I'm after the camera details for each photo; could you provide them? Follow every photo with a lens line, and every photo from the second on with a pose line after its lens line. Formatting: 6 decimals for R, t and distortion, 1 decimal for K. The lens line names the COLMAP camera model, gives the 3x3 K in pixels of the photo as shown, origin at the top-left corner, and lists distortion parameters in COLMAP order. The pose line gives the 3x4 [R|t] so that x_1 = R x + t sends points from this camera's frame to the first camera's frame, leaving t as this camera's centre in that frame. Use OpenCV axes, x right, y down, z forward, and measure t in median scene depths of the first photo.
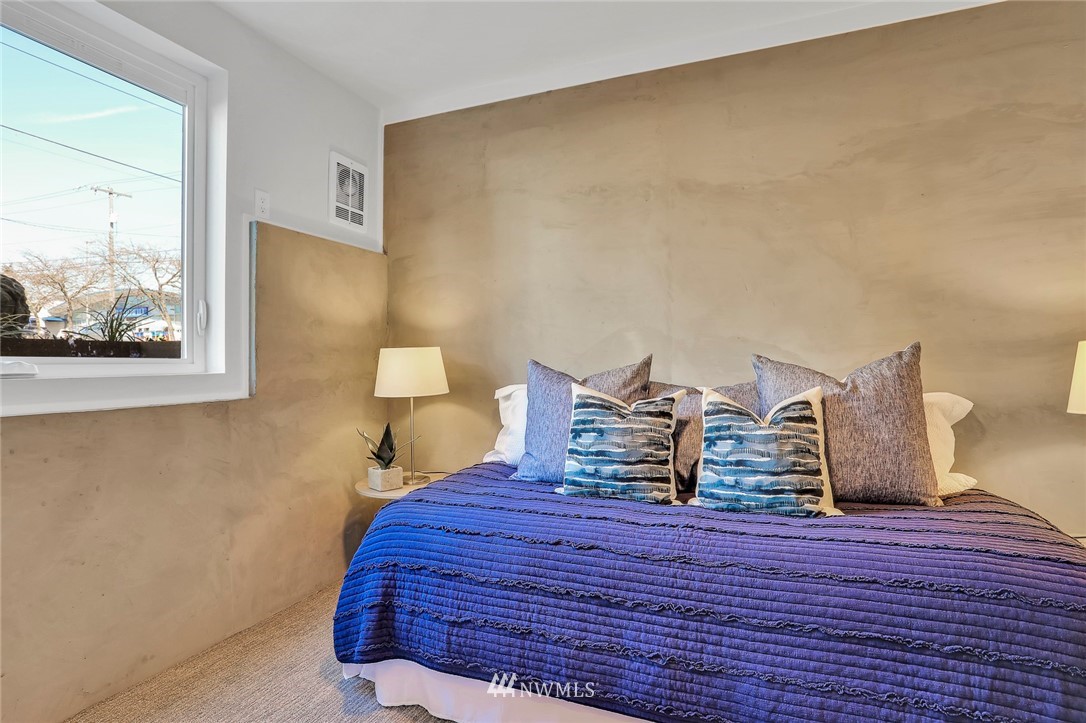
lens RADIAL K [[550.8, 0, 535.7], [0, 550.8, 349.8], [0, 0, 1]] dist [-0.067290, 0.029049]
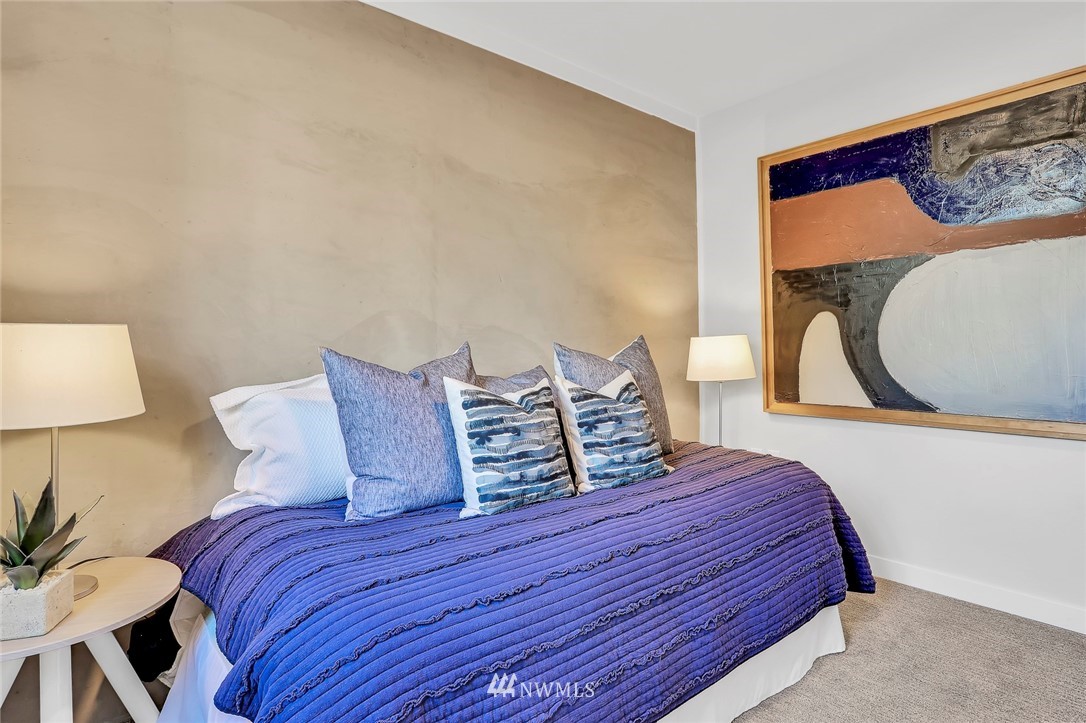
lens RADIAL K [[550.8, 0, 535.7], [0, 550.8, 349.8], [0, 0, 1]] dist [-0.067290, 0.029049]
pose [[0.489474, 0.005091, 0.872003, -0.634936], [-0.005392, 0.999982, -0.002811, 0.026038], [-0.872001, -0.003326, 0.489493, 0.568554]]
